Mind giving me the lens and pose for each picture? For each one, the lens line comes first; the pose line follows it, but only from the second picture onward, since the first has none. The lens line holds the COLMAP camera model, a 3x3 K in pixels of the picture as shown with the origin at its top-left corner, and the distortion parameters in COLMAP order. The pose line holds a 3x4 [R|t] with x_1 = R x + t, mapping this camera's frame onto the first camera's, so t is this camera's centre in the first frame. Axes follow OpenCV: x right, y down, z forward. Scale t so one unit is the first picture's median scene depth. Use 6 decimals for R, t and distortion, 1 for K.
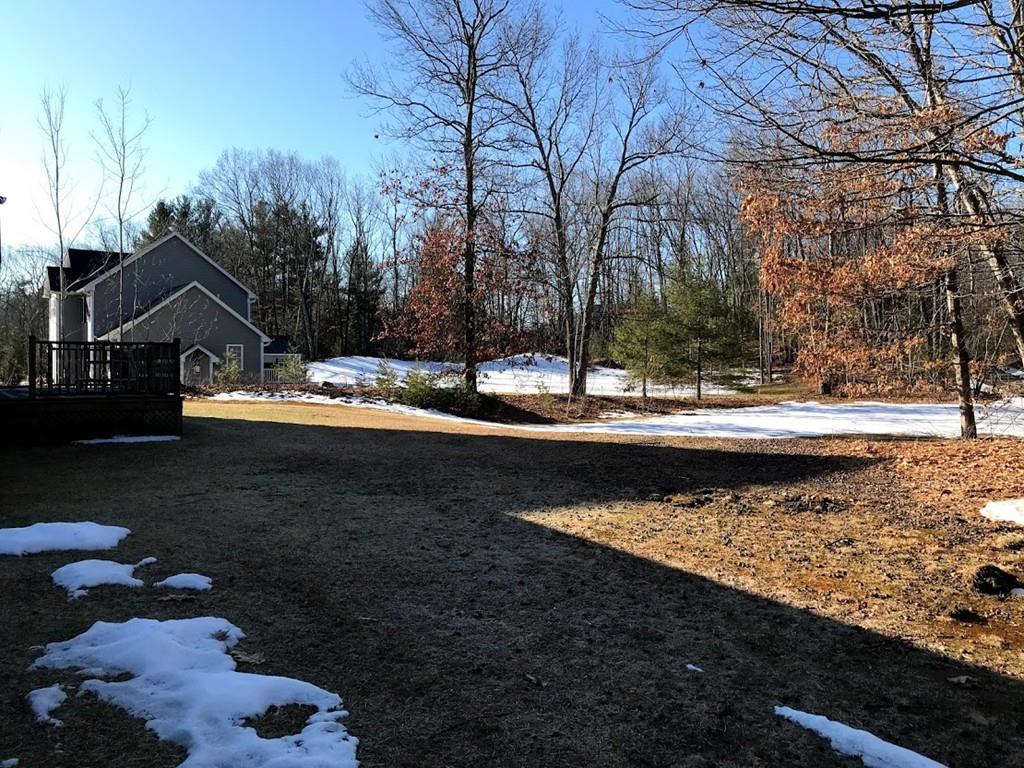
lens RADIAL K [[835.0, 0, 512.0], [0, 835.0, 384.0], [0, 0, 1]] dist [0.013665, 0.008969]
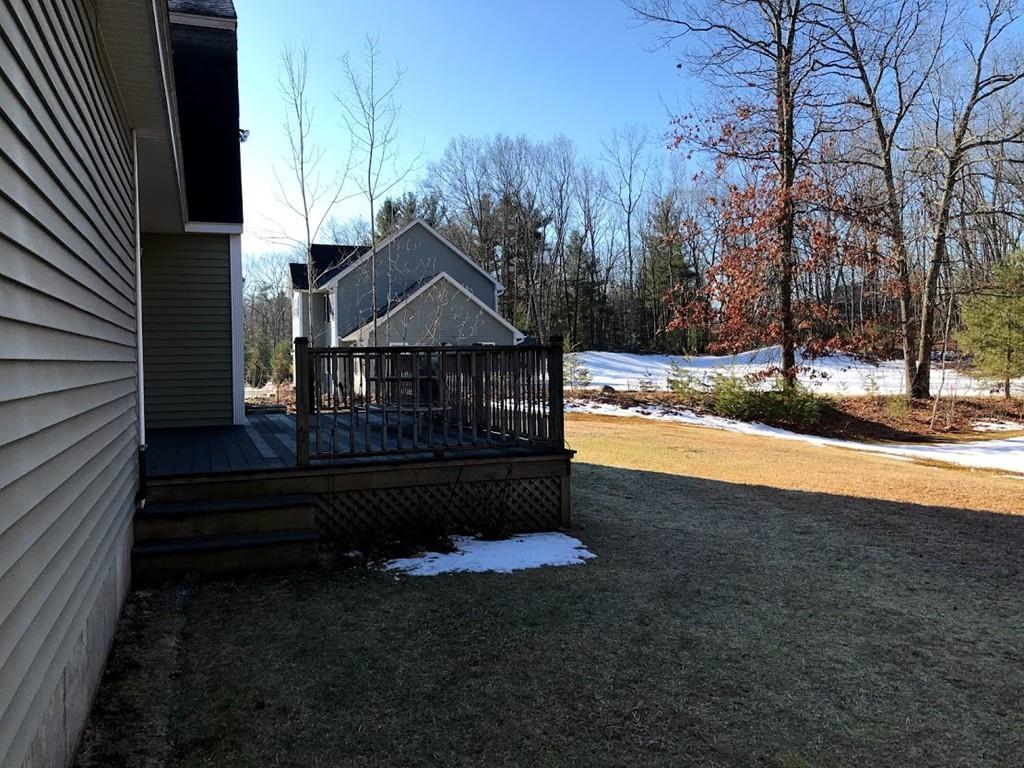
lens RADIAL K [[783.2, 0, 512.0], [0, 783.2, 384.0], [0, 0, 1]] dist [0.039752, -0.001495]
pose [[0.974974, -0.011436, -0.222024, -0.123917], [0.014350, 0.999831, 0.011515, -0.012740], [0.221855, -0.014413, 0.974973, 0.207619]]
